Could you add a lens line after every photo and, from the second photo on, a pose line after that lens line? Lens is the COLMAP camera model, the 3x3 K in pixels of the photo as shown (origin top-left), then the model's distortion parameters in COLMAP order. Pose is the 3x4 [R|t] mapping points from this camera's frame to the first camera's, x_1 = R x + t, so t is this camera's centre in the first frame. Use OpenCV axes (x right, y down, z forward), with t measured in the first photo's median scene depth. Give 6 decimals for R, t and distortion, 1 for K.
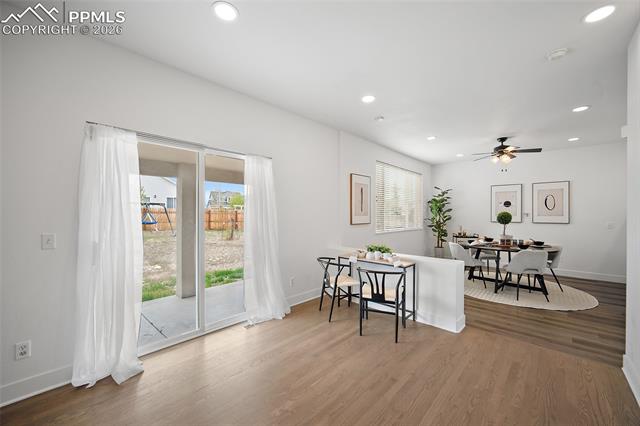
lens RADIAL K [[254.2, 0, 321.1], [0, 254.2, 212.3], [0, 0, 1]] dist [-0.002610, 0.001200]
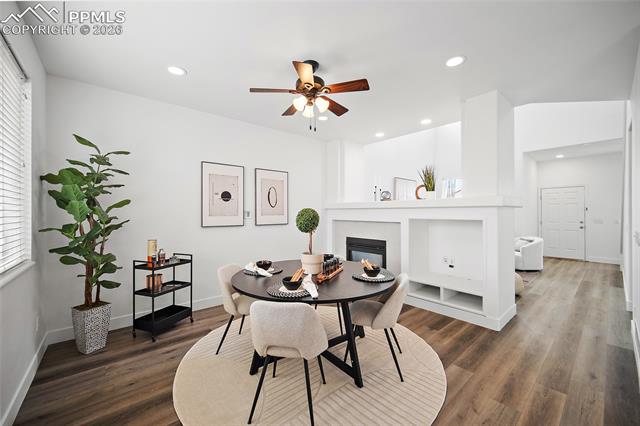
lens RADIAL K [[254.2, 0, 323.2], [0, 254.2, 212.3], [0, 0, 1]] dist [-0.002610, 0.001200]
pose [[0.117091, -0.003166, 0.993116, 0.164024], [-0.001216, 0.999994, 0.003331, 0.003762], [-0.993120, -0.001598, 0.117087, 0.721005]]
